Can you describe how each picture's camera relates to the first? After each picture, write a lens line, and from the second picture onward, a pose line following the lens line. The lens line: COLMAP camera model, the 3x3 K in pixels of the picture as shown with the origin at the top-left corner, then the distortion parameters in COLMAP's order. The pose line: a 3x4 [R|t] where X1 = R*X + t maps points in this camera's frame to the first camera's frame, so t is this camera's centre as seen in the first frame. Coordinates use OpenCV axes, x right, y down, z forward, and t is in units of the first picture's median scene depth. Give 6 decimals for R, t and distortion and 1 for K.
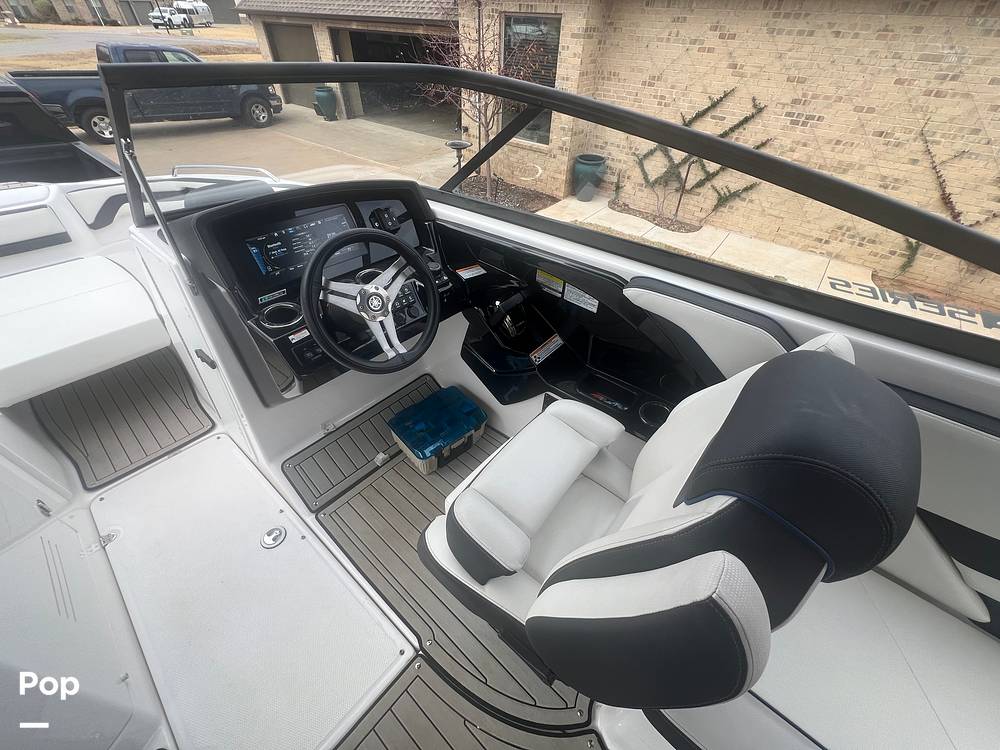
lens RADIAL K [[398.3, 0, 497.8], [0, 398.3, 373.5], [0, 0, 1]] dist [-0.002298, 0.000241]
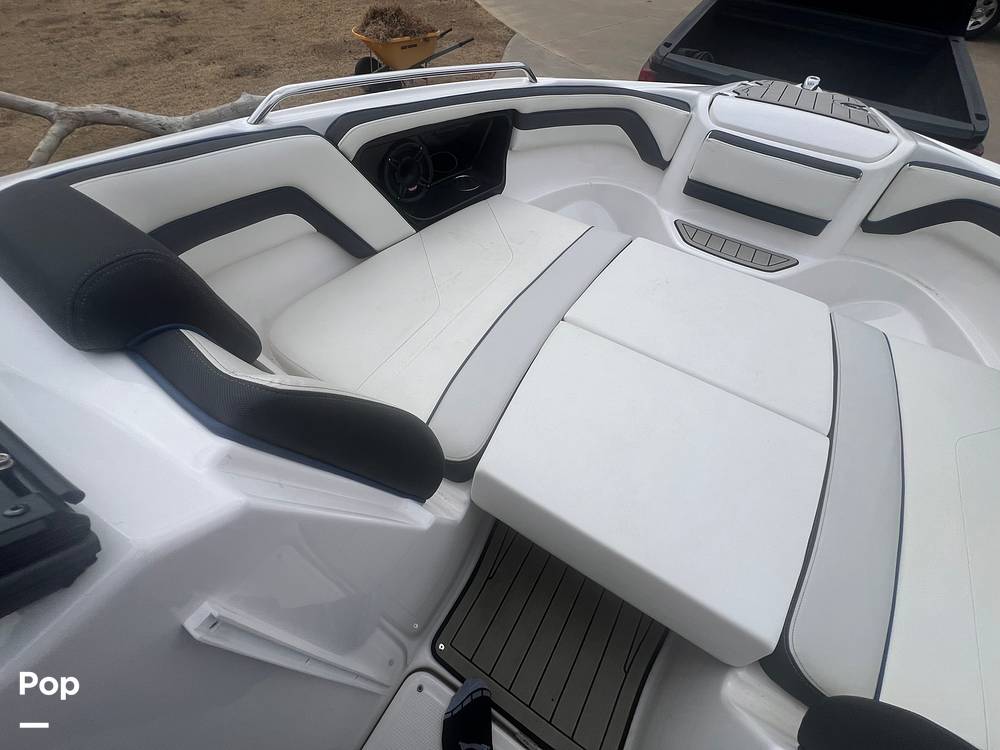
lens RADIAL K [[398.3, 0, 498.7], [0, 398.3, 371.8], [0, 0, 1]] dist [-0.002298, 0.000241]
pose [[0.160775, 0.778984, -0.606081, -0.270902], [-0.654251, 0.543887, 0.525493, -0.094782], [0.738991, 0.312043, 0.597095, 0.157930]]
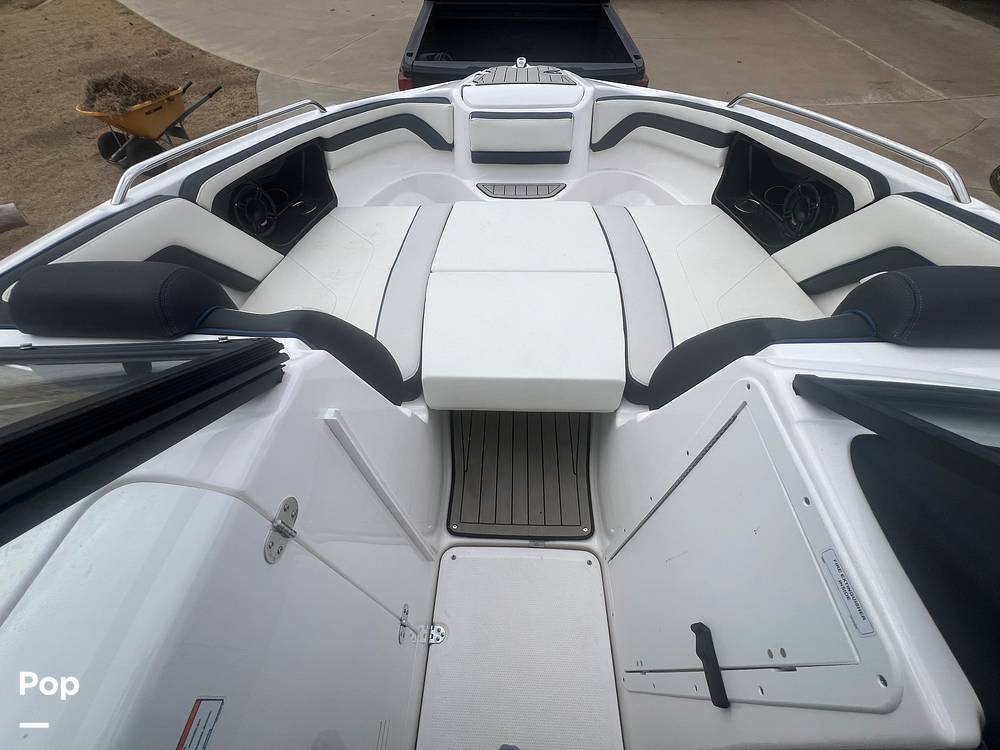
lens RADIAL K [[398.3, 0, 496.7], [0, 398.3, 372.7], [0, 0, 1]] dist [-0.002298, 0.000241]
pose [[0.626402, 0.592616, -0.506385, -0.207228], [-0.472828, 0.805337, 0.357584, -0.087294], [0.619721, 0.015442, 0.784671, 0.113369]]
